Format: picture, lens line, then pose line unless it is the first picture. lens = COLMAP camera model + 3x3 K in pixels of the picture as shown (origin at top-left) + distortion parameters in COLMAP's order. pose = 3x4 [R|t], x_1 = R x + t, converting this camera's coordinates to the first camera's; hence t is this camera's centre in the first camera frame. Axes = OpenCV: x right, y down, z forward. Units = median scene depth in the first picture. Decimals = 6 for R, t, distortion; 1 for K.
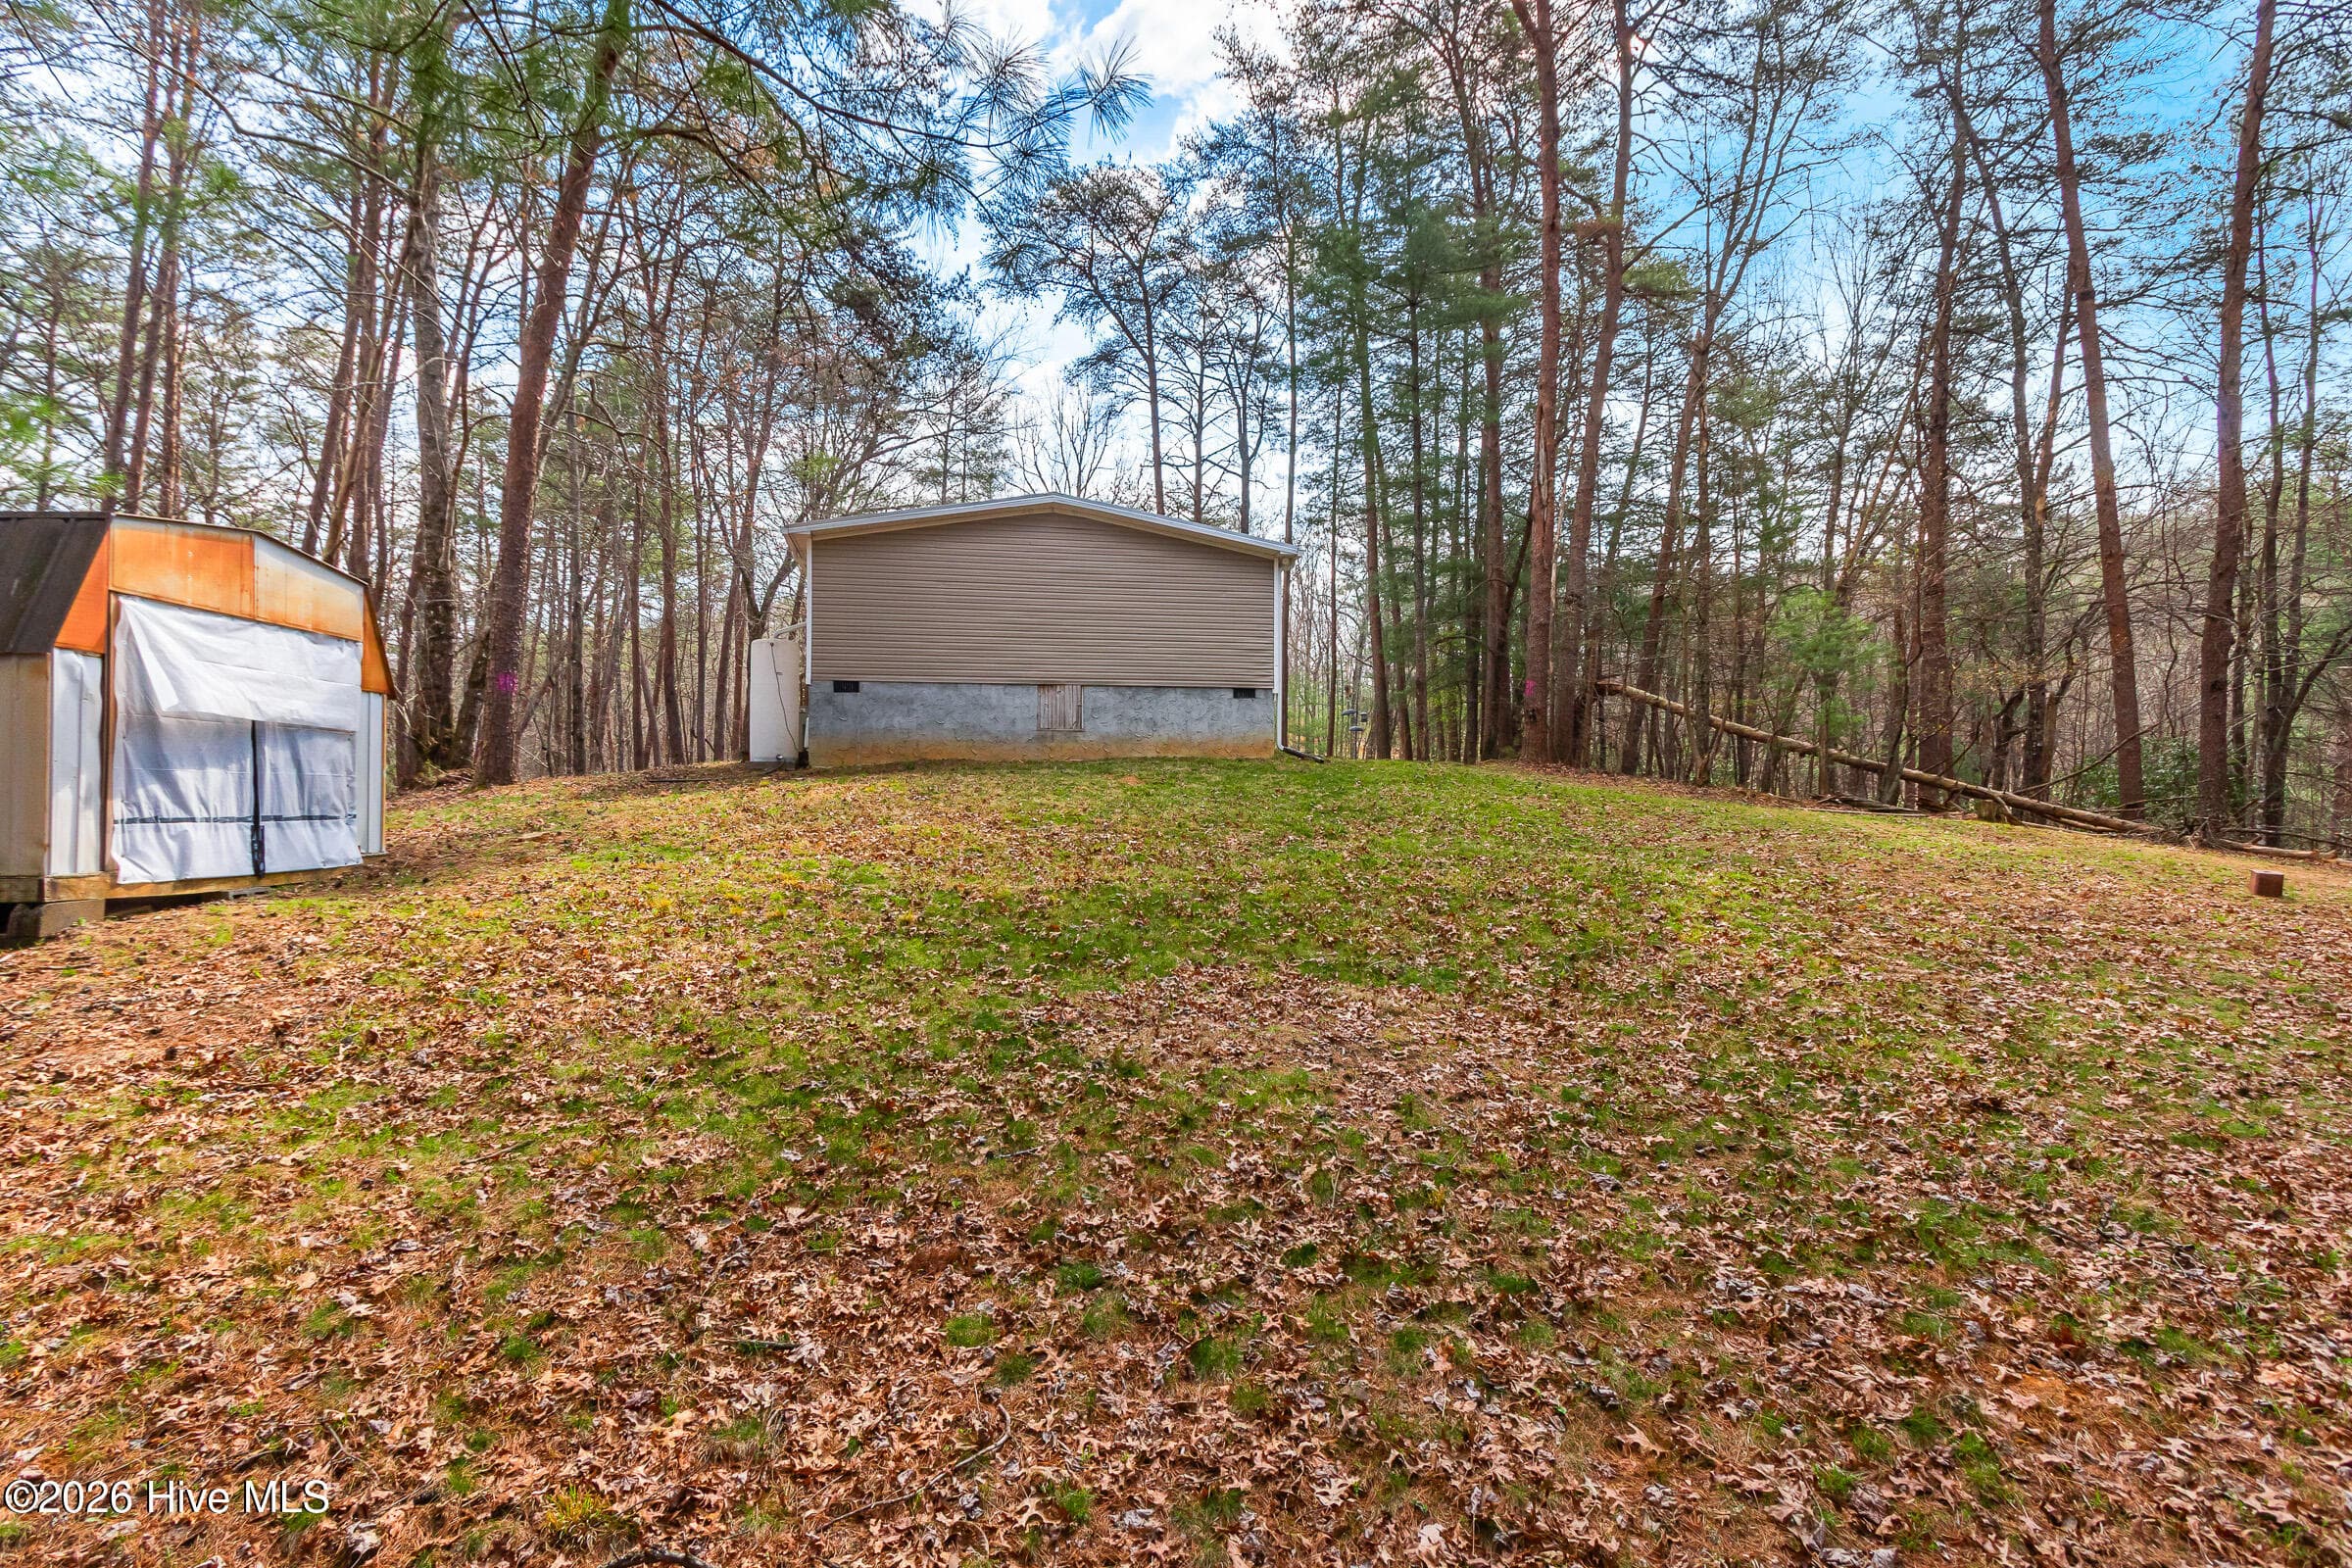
lens RADIAL K [[1145.8, 0, 1176.0], [0, 1145.8, 784.0], [0, 0, 1]] dist [0.001332, 0.000184]
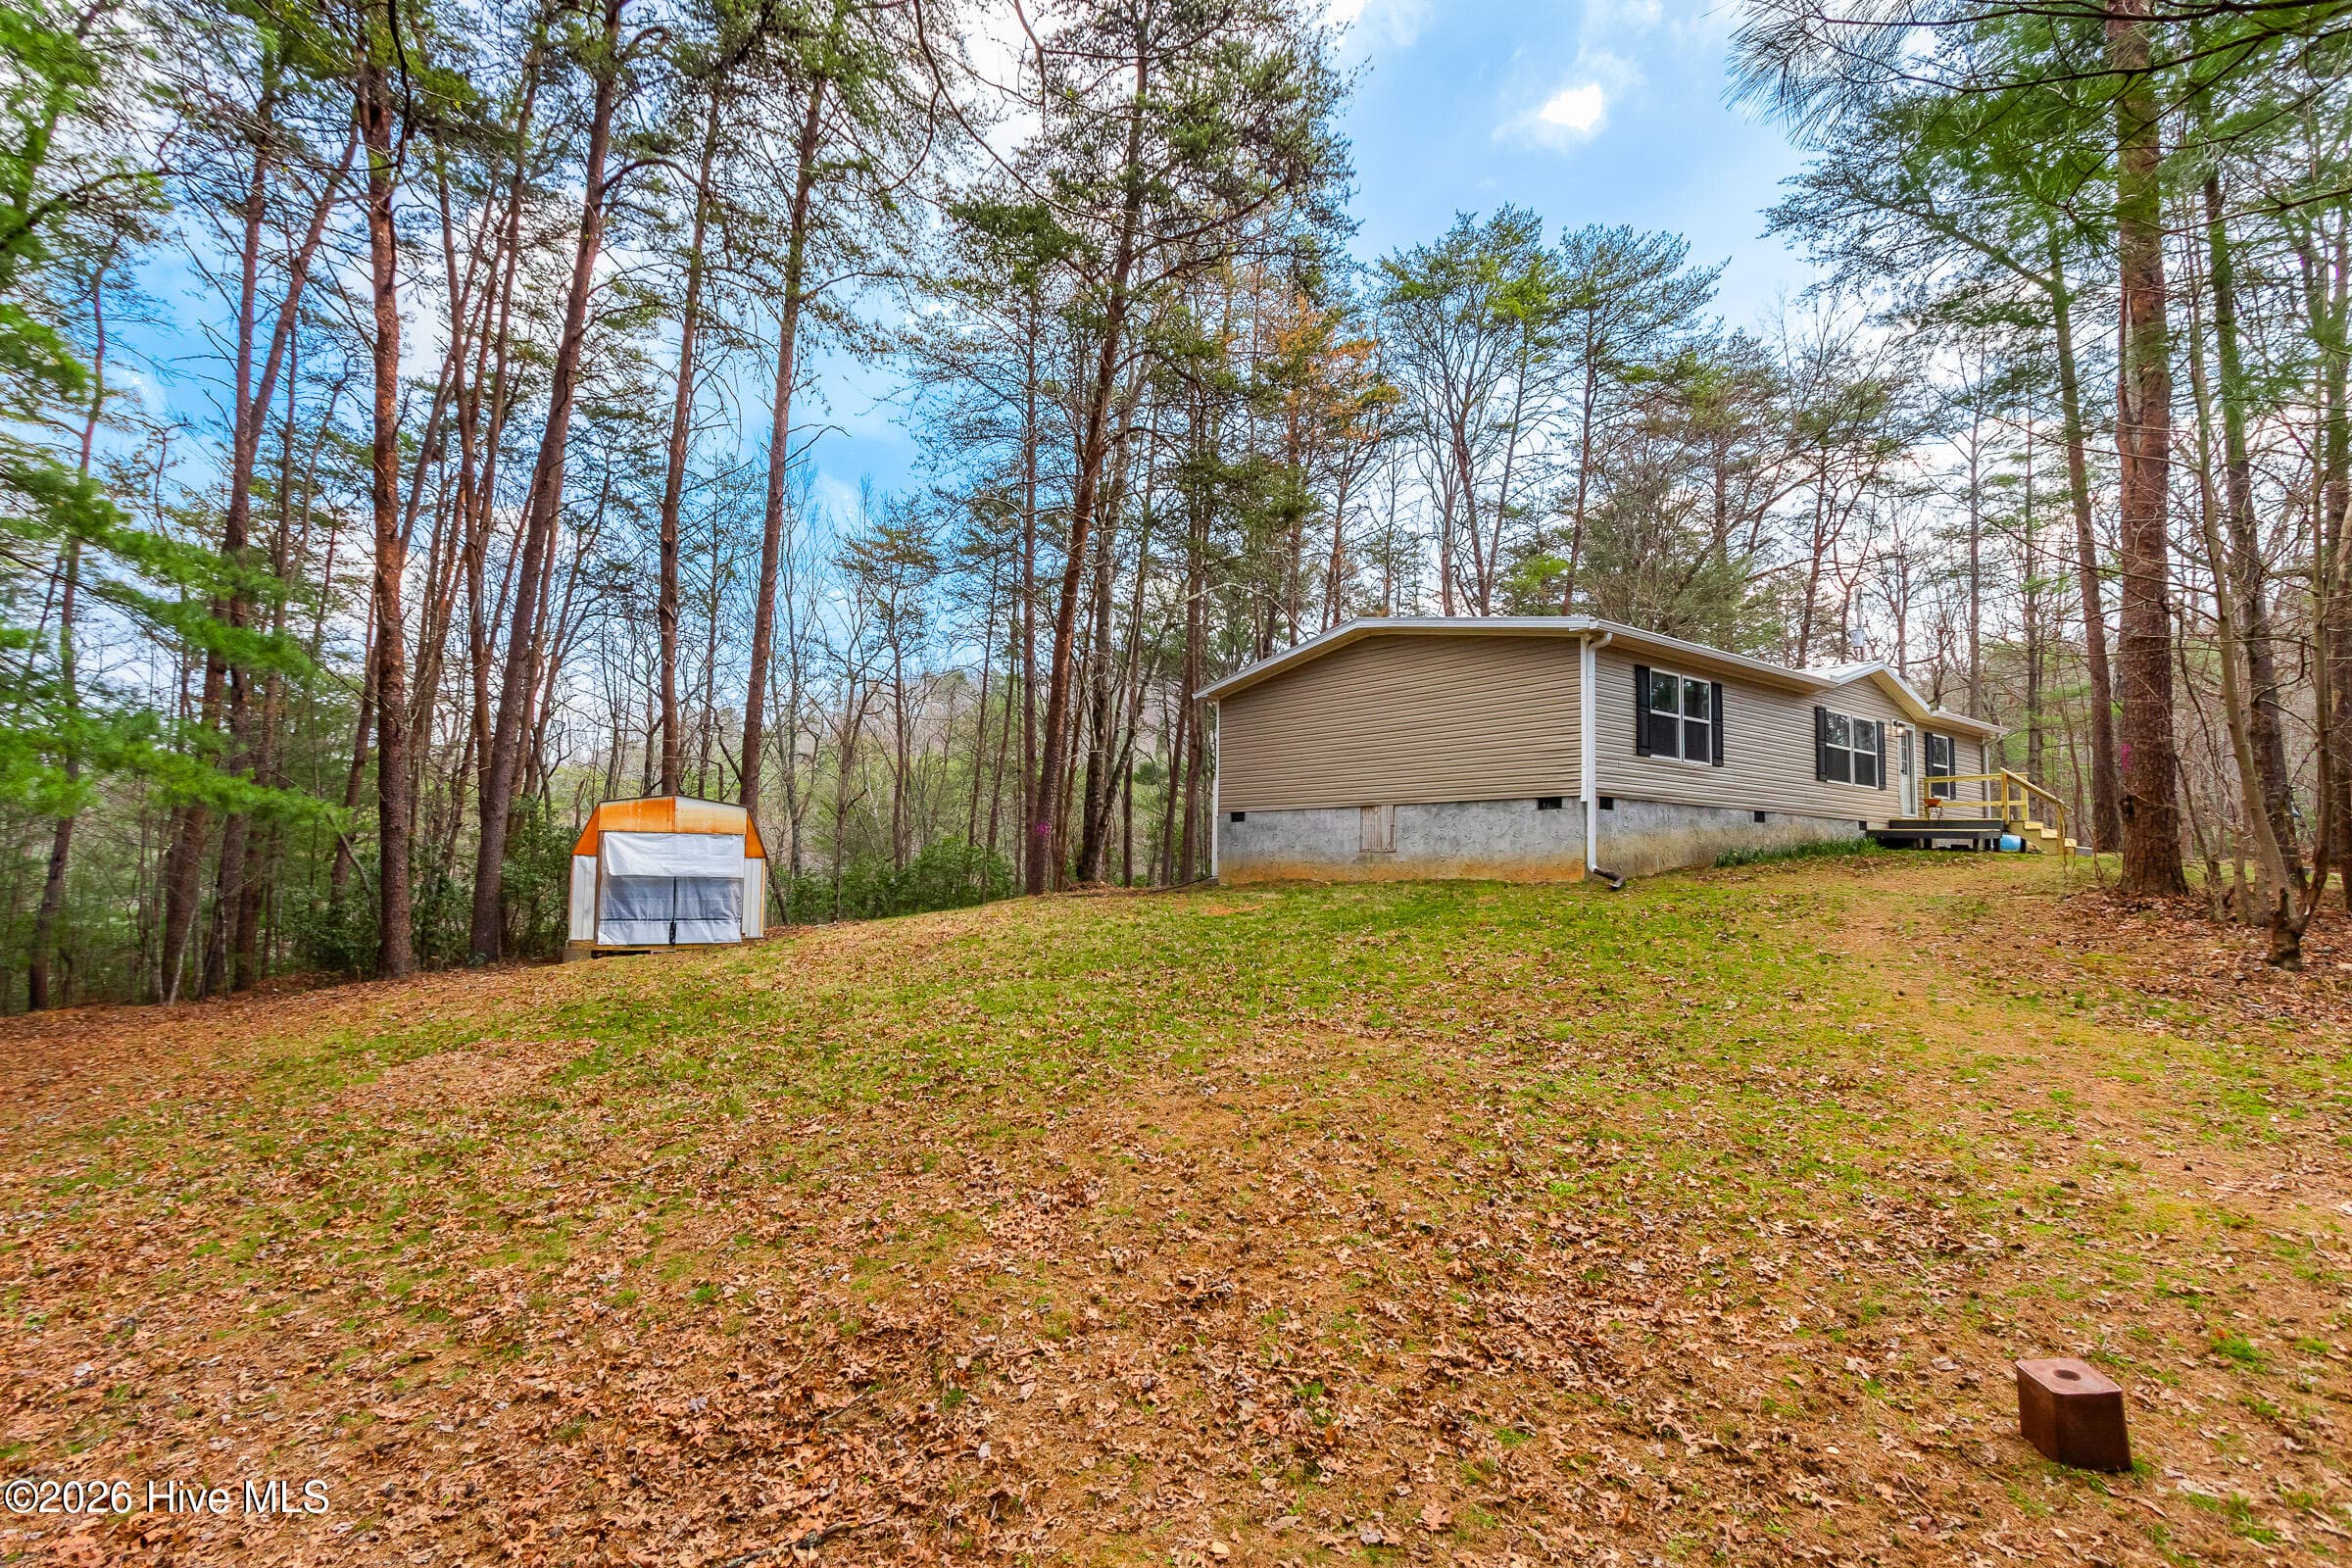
lens RADIAL K [[1145.8, 0, 1176.0], [0, 1145.8, 784.0], [0, 0, 1]] dist [0.001332, 0.000184]
pose [[0.331259, -0.050904, -0.942166, 1.024661], [-0.002475, 0.998493, -0.054817, -0.070567], [0.943537, 0.020491, 0.330634, 0.722235]]
